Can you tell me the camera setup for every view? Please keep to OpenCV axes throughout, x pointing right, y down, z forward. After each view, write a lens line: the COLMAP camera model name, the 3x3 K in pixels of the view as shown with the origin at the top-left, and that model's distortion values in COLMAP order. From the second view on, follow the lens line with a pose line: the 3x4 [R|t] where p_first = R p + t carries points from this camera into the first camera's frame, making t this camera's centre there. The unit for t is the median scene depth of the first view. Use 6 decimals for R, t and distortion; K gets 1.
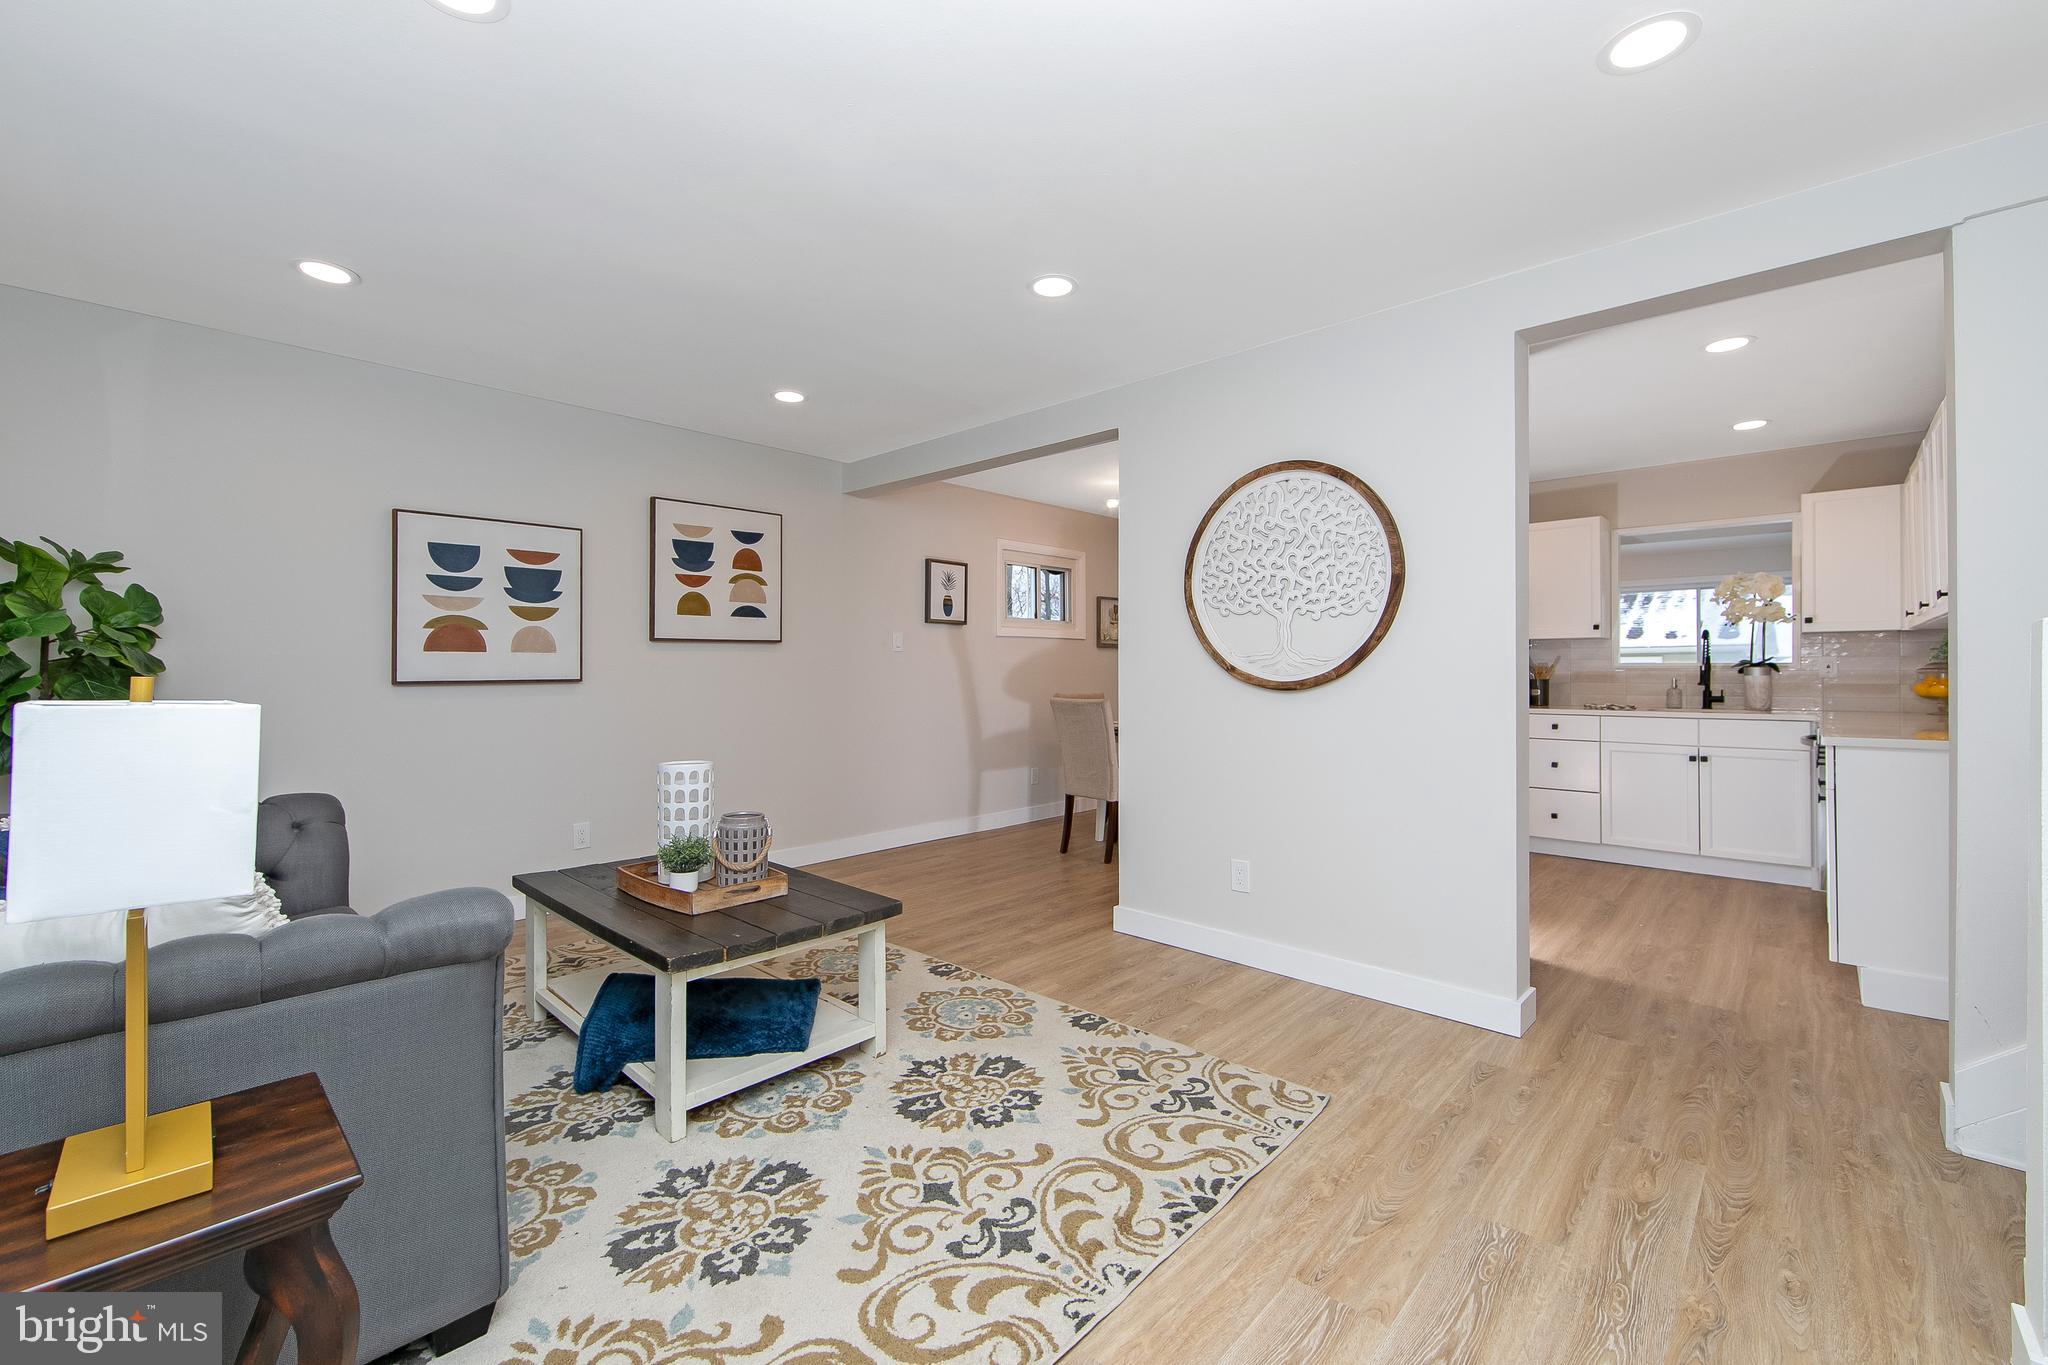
lens RADIAL K [[830.7, 0, 1015.7], [0, 830.7, 669.5], [0, 0, 1]] dist [-0.002879, -0.000015]
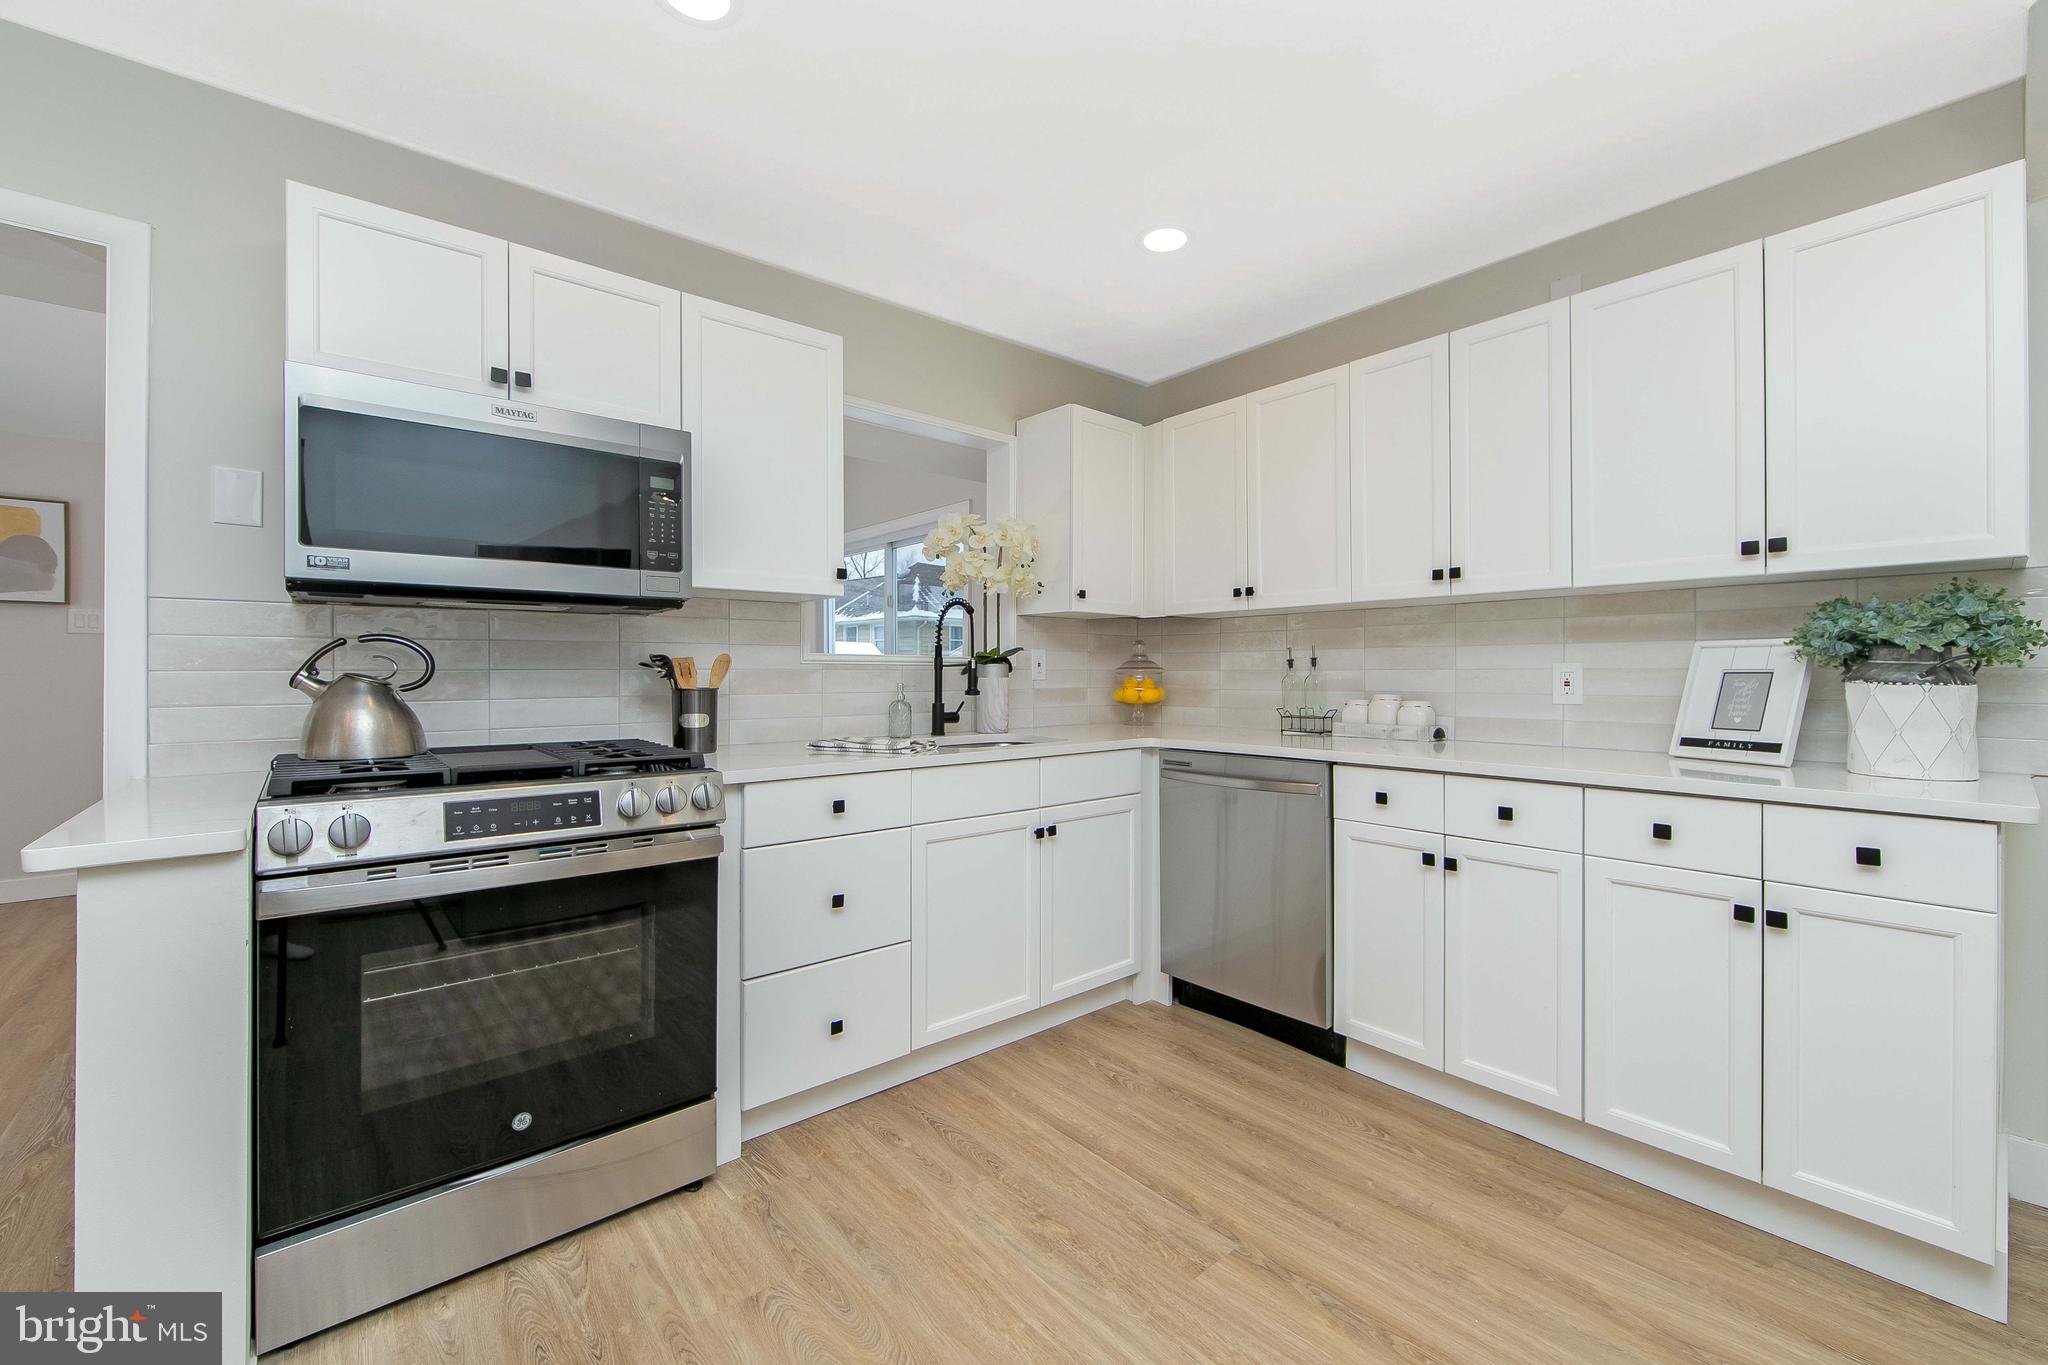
lens RADIAL K [[830.7, 0, 1015.7], [0, 830.7, 669.5], [0, 0, 1]] dist [-0.002879, -0.000015]
pose [[0.116250, 0.004454, 0.993210, 0.471429], [-0.001698, 0.999989, -0.004286, 0.007445], [-0.993219, -0.001189, 0.116256, 1.615233]]
